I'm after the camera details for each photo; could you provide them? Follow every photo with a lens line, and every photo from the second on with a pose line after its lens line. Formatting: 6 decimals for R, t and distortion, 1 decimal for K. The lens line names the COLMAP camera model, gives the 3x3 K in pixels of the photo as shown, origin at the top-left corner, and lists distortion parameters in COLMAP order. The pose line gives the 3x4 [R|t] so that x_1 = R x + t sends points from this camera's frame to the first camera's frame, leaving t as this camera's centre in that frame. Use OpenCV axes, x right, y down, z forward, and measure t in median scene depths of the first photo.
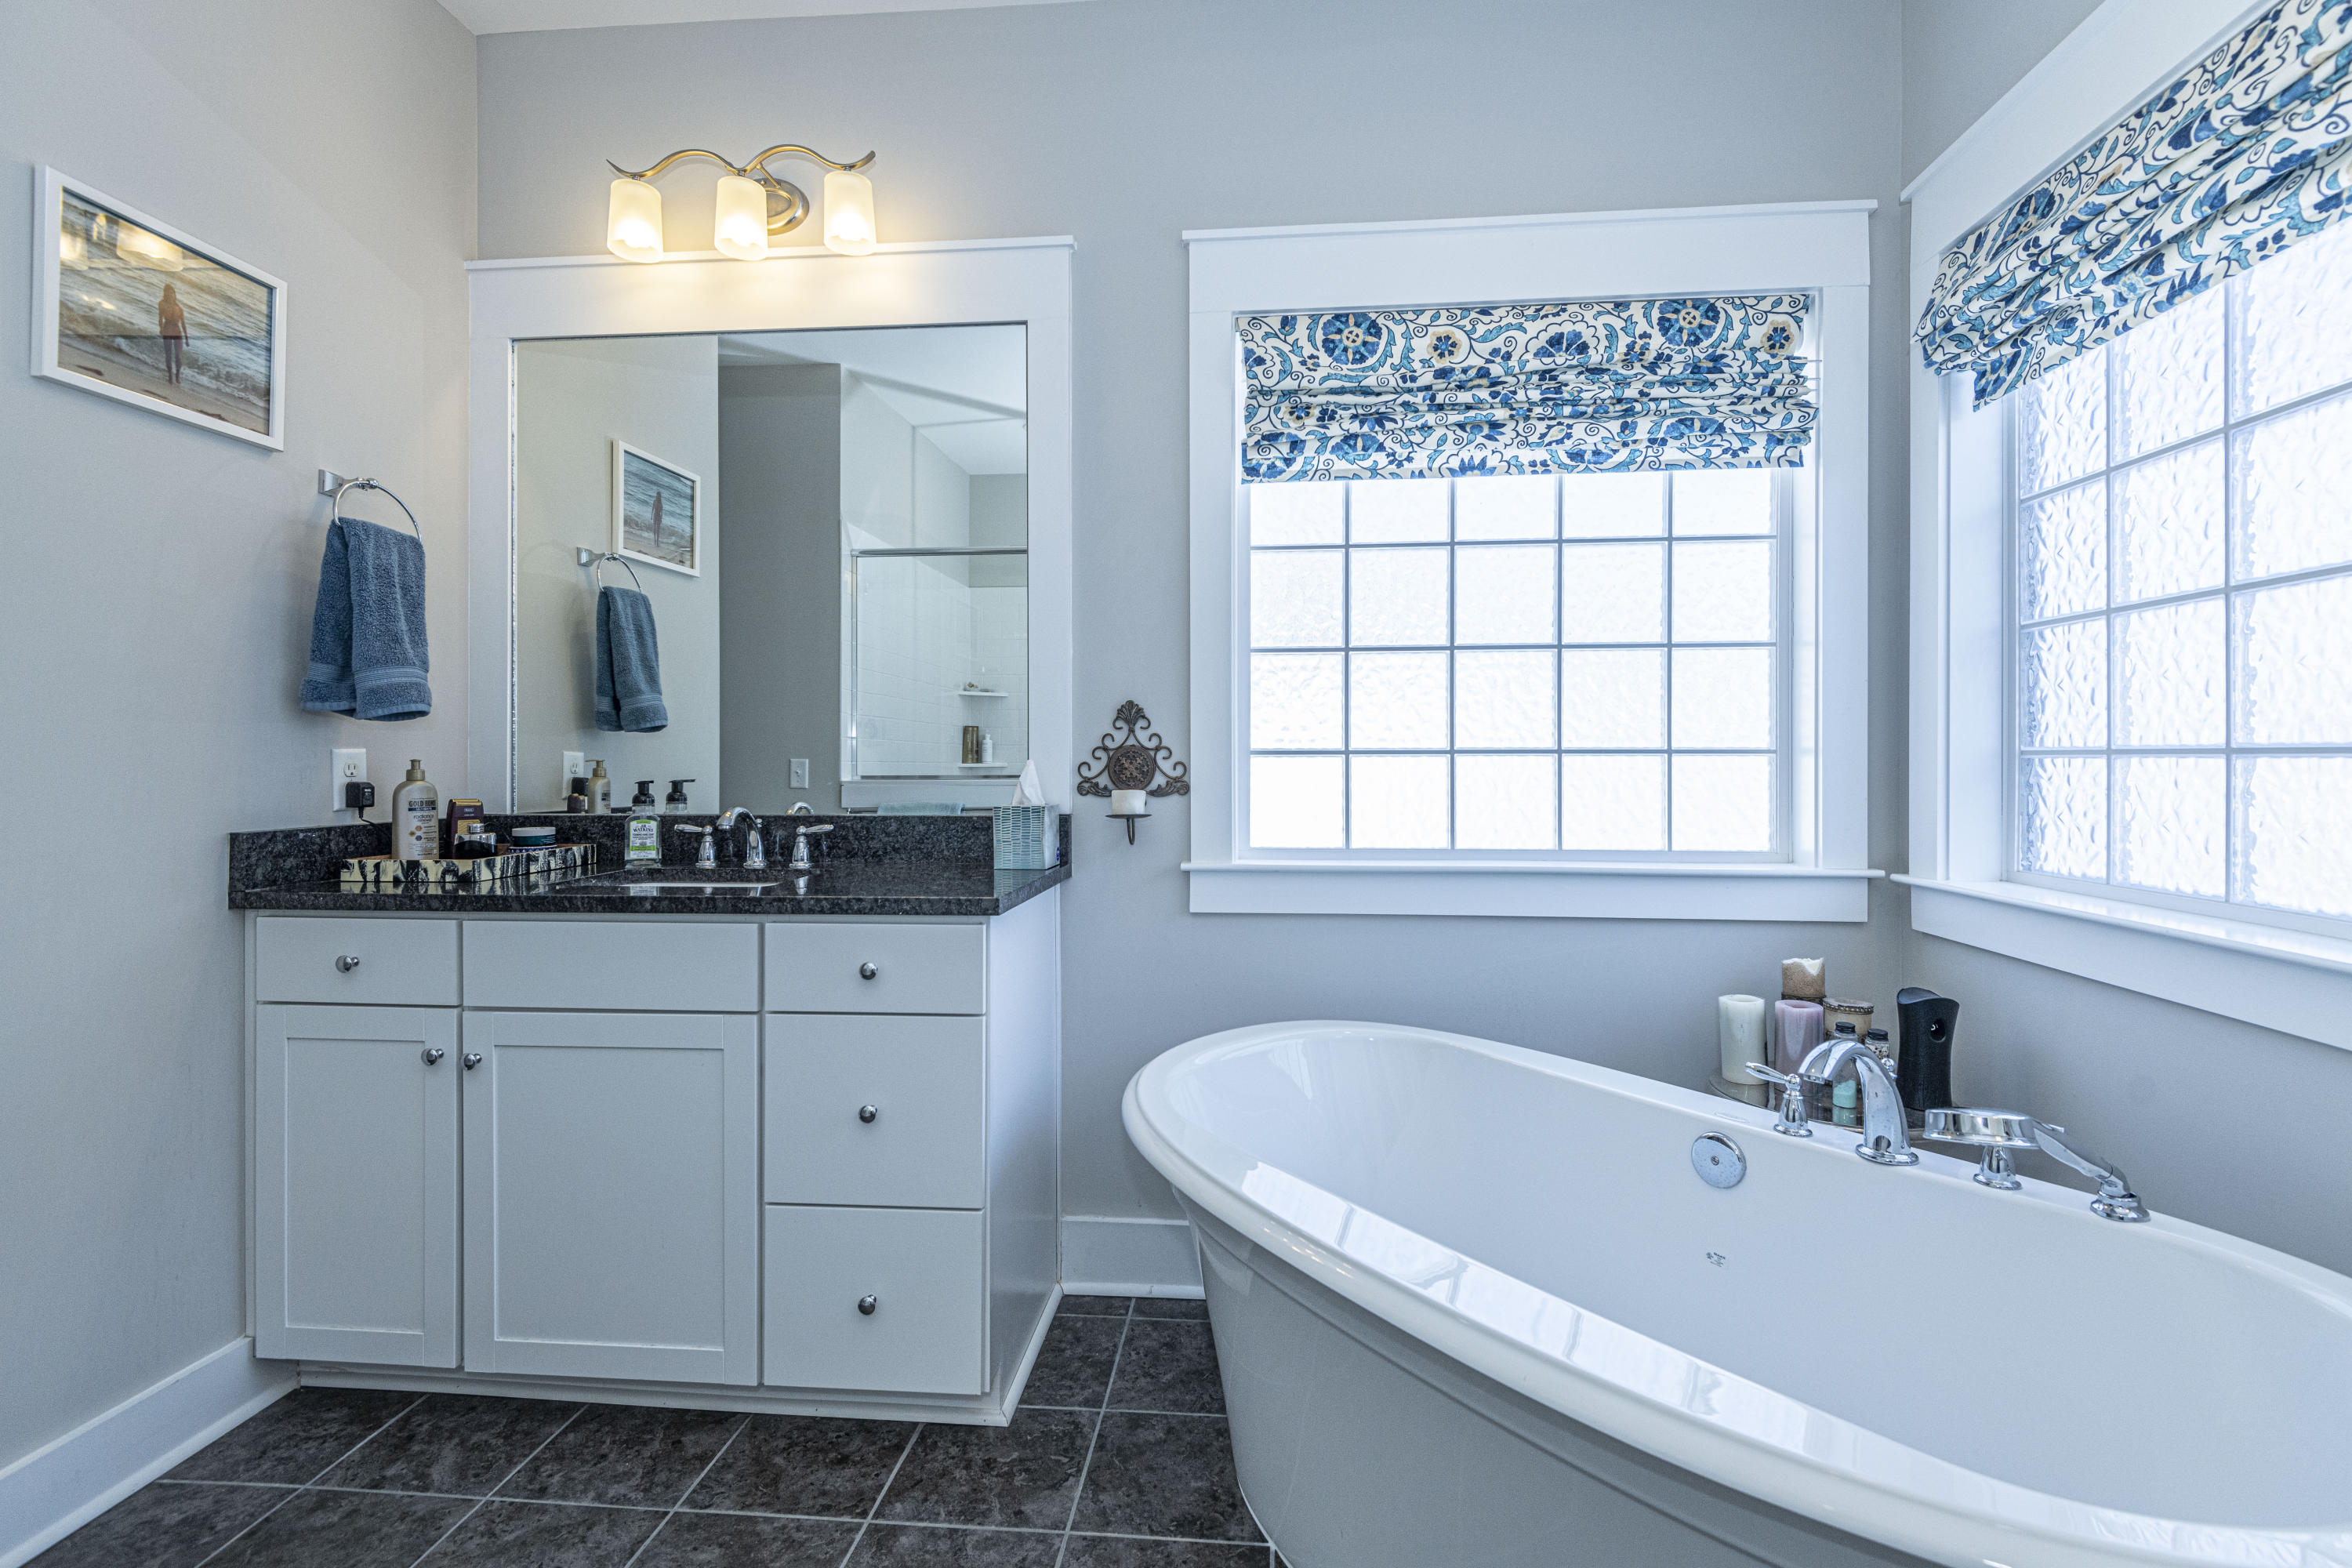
lens RADIAL K [[1073.3, 0, 1230.9], [0, 1073.3, 755.8], [0, 0, 1]] dist [0.013533, -0.008842]
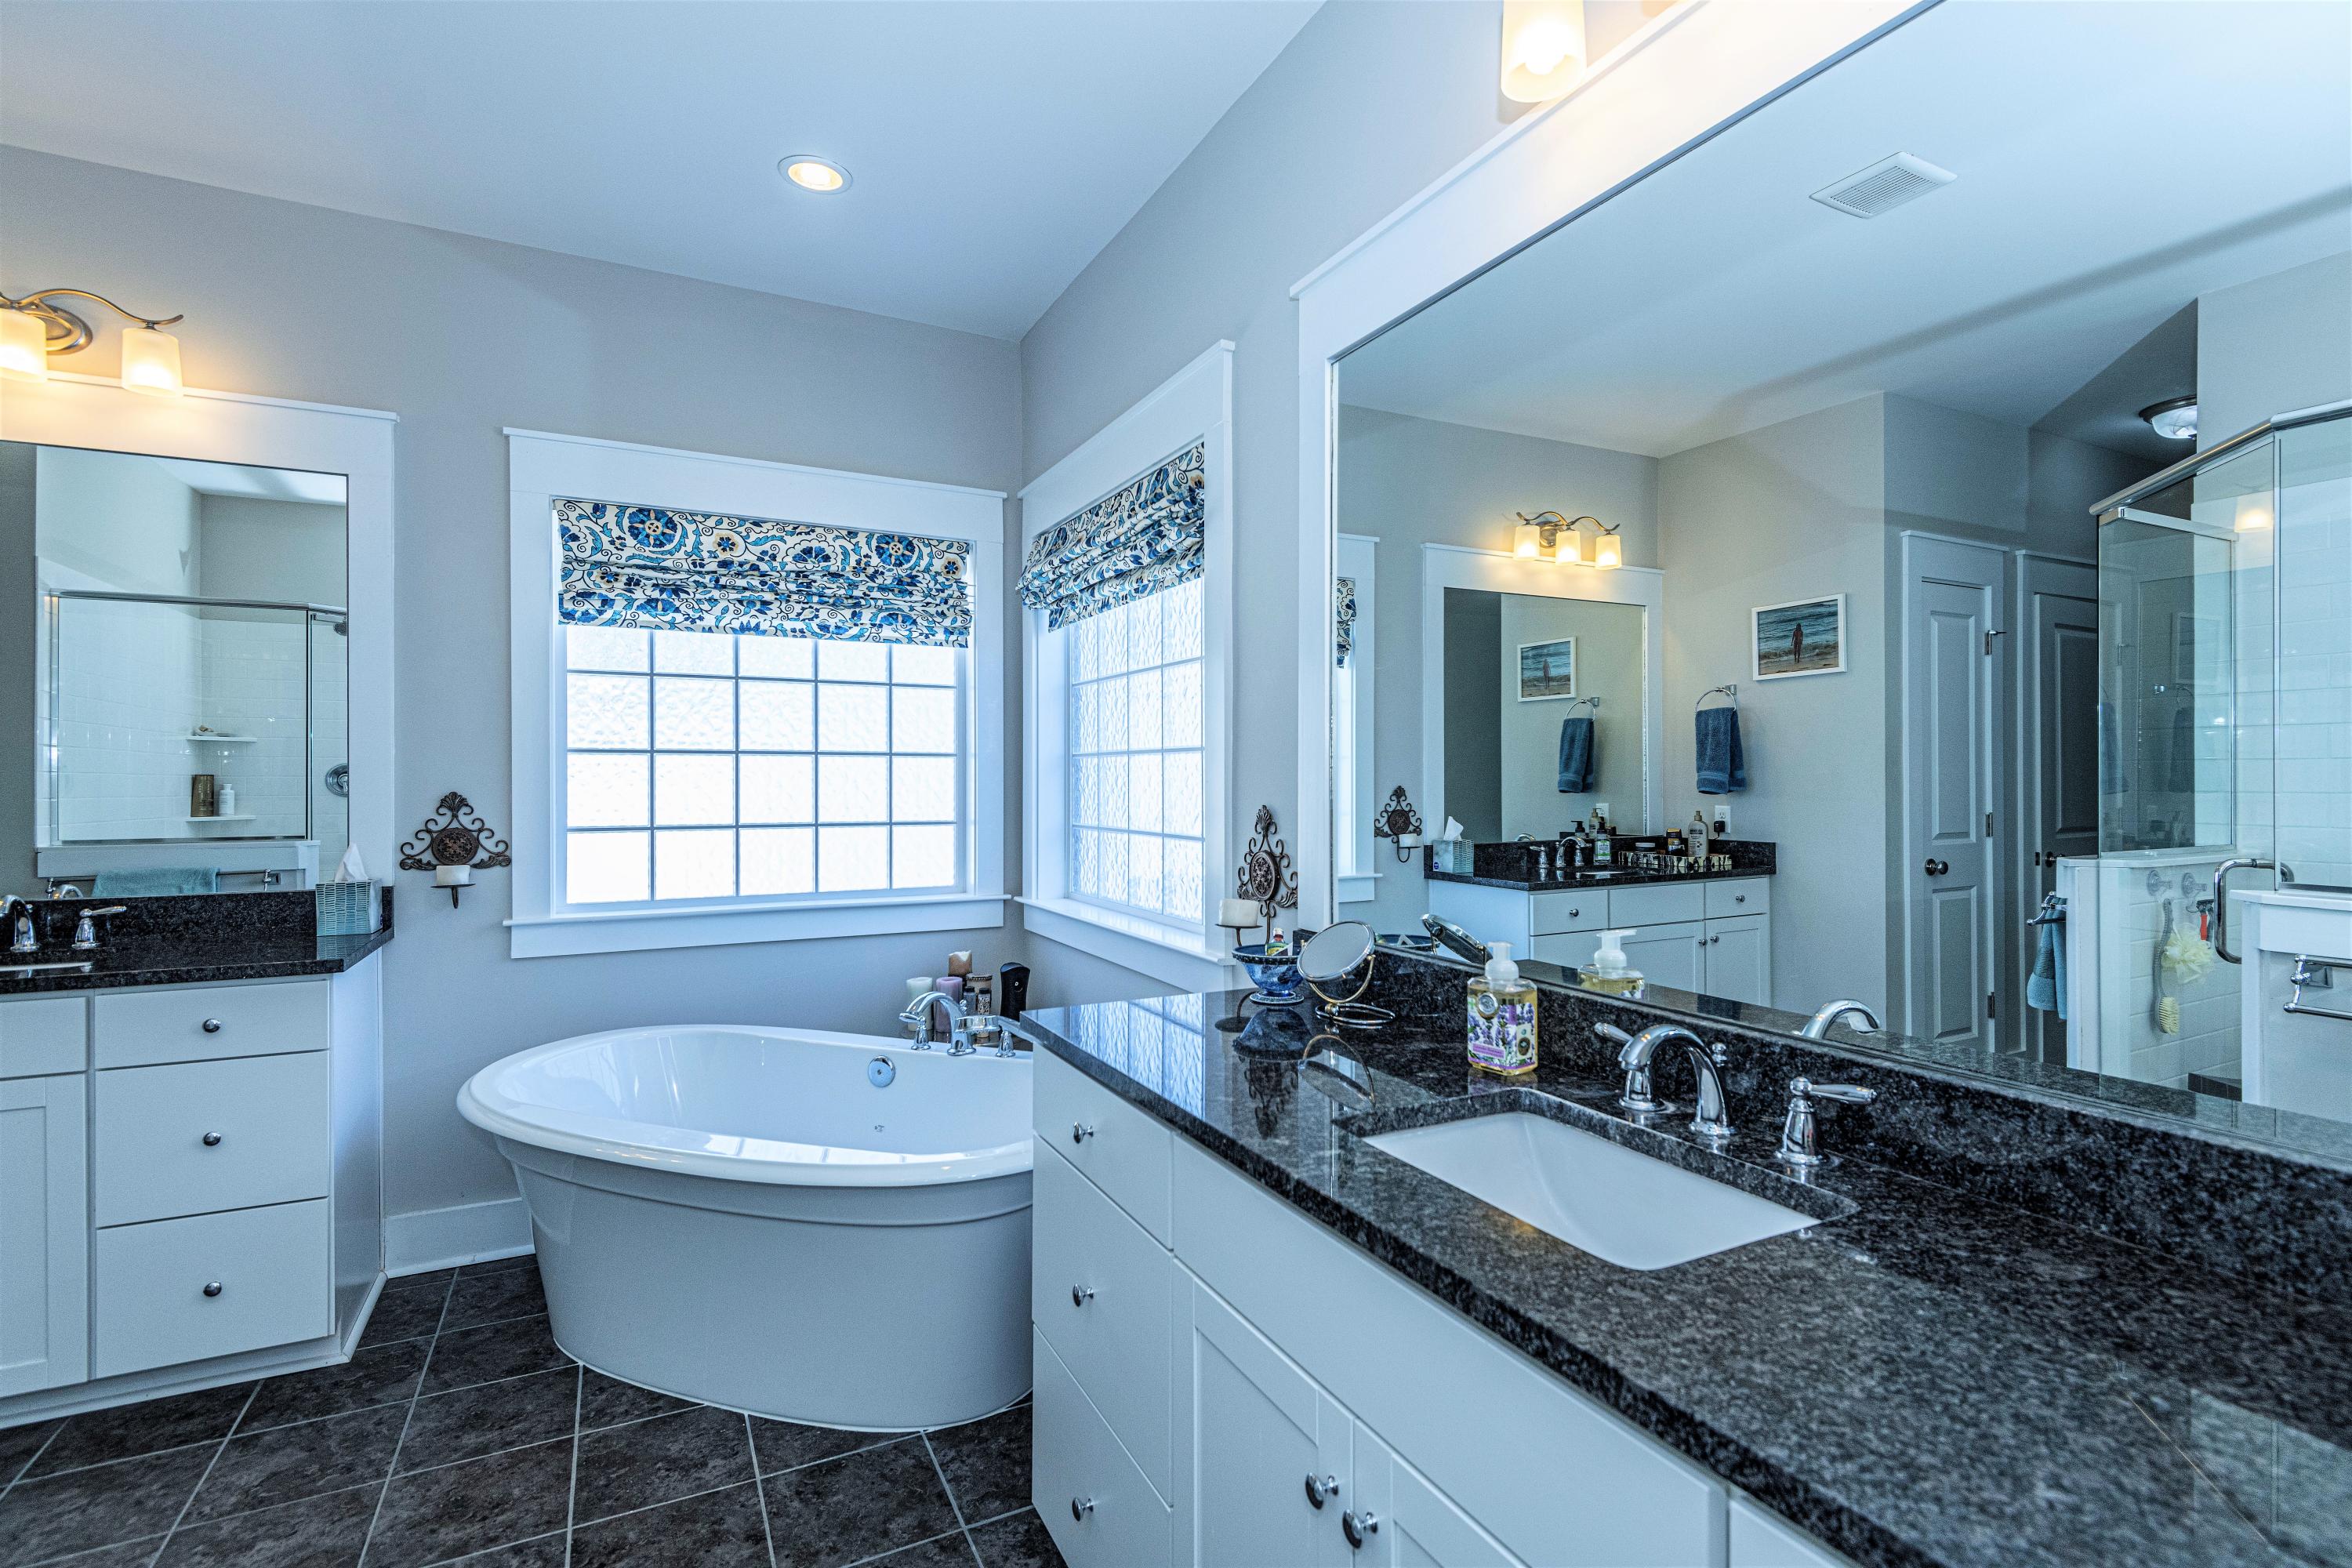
lens RADIAL K [[1073.3, 0, 1213.6], [0, 1073.3, 783.3], [0, 0, 1]] dist [0.013533, -0.008842]
pose [[0.848548, -0.000609, 0.529118, -0.007858], [-0.002504, 0.999984, 0.005166, -0.073489], [-0.529112, -0.005709, 0.848533, -0.551418]]
